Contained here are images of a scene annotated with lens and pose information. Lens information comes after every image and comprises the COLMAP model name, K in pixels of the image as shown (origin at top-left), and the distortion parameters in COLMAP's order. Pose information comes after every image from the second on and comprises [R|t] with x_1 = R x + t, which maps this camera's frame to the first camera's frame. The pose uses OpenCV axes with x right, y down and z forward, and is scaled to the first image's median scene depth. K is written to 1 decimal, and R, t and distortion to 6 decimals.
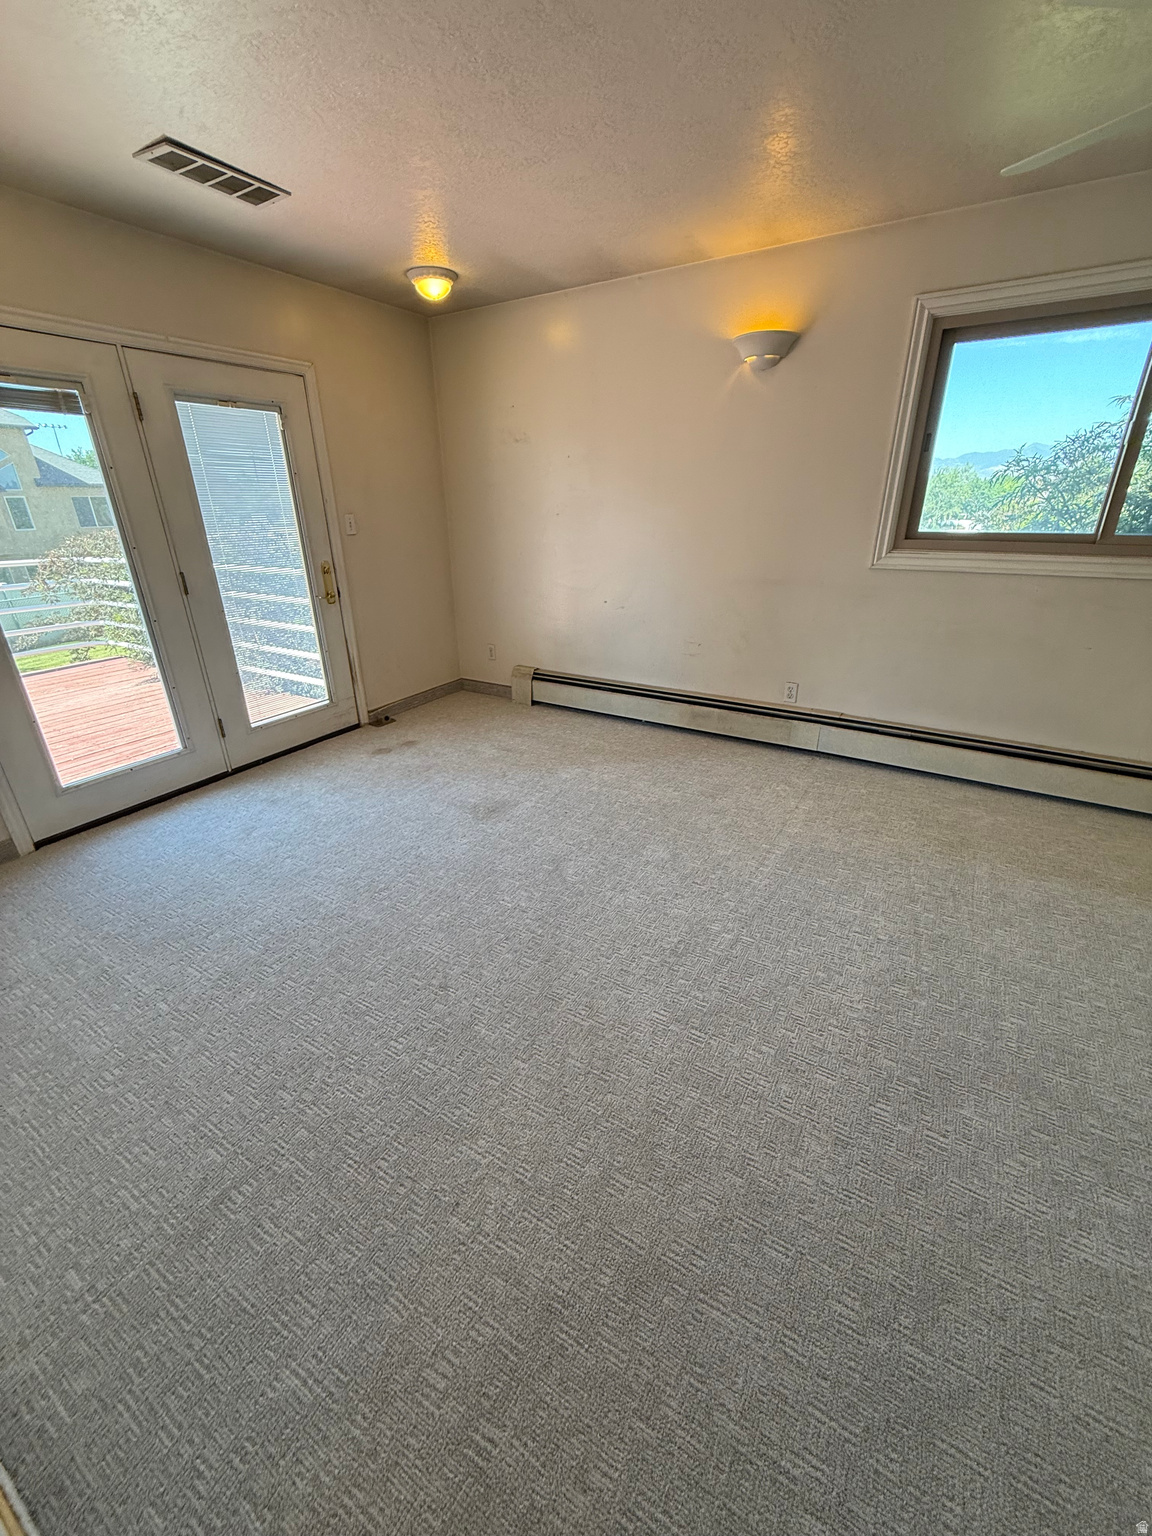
lens RADIAL K [[611.9, 0, 577.2], [0, 611.9, 760.9], [0, 0, 1]] dist [-0.000541, 0.000157]
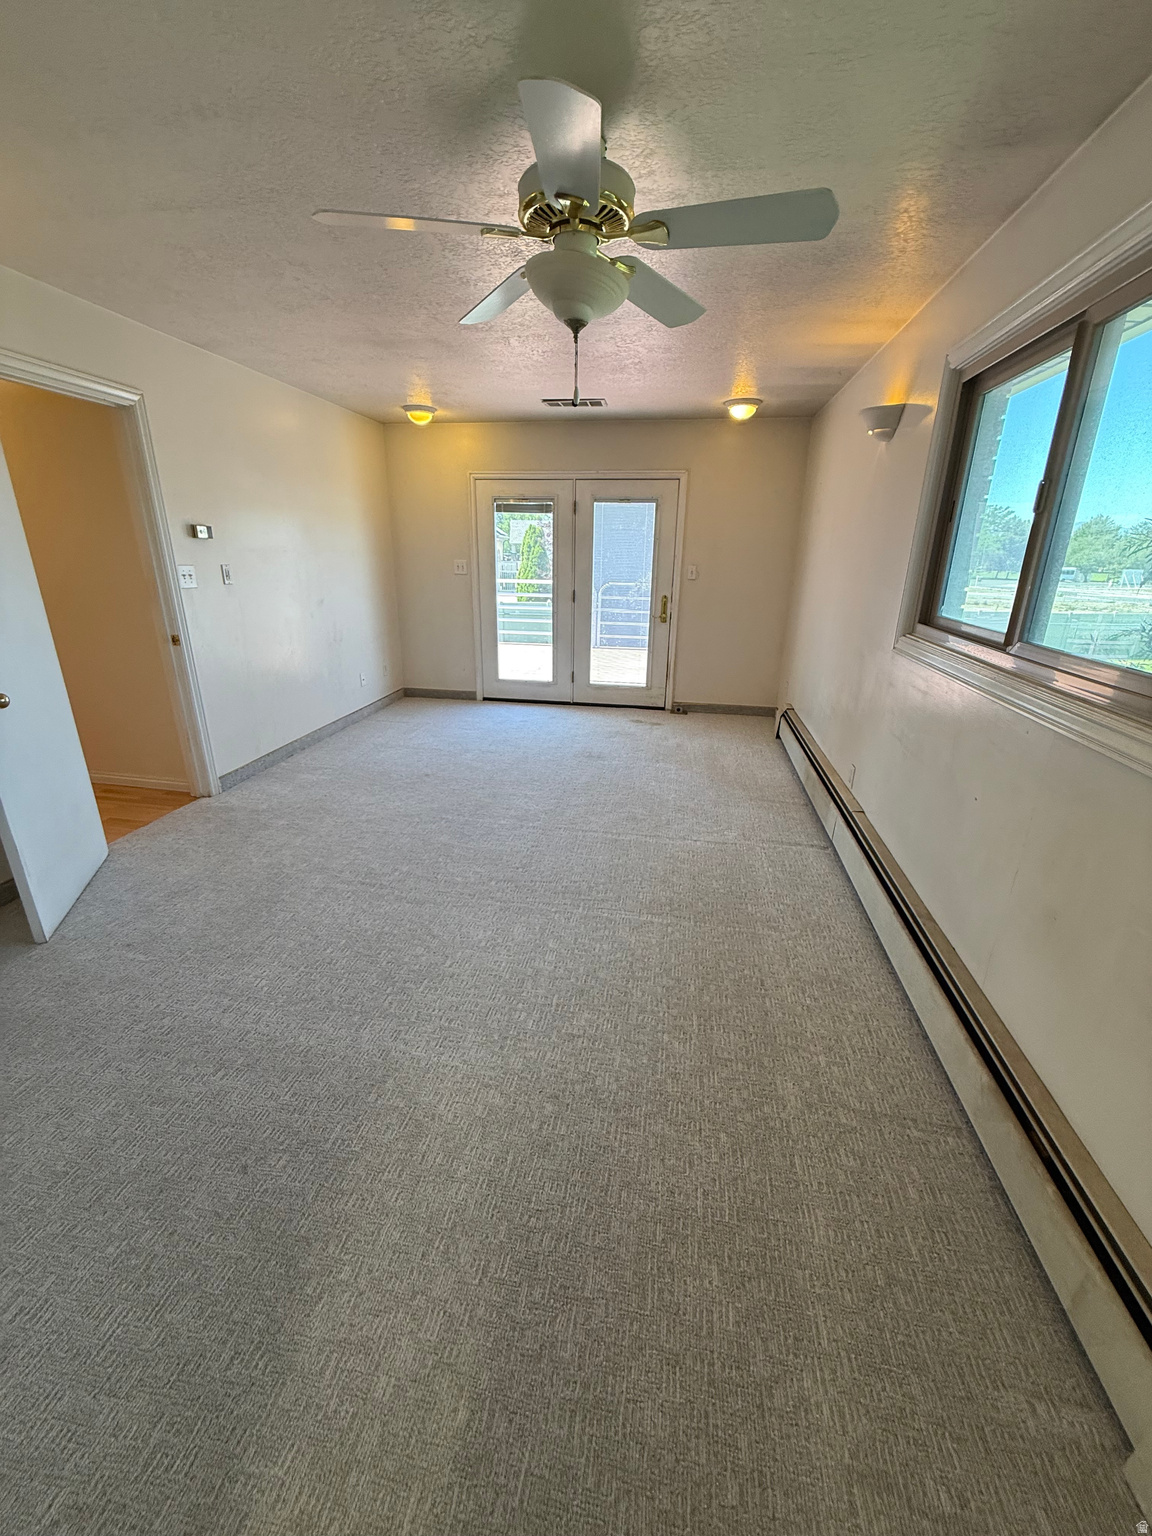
lens RADIAL K [[611.9, 0, 577.2], [0, 611.9, 760.9], [0, 0, 1]] dist [-0.000541, 0.000157]
pose [[0.376061, 0.321622, -0.868987, 1.029547], [-0.384721, 0.907367, 0.169336, -0.135905], [0.842952, 0.270637, 0.464960, 0.241255]]
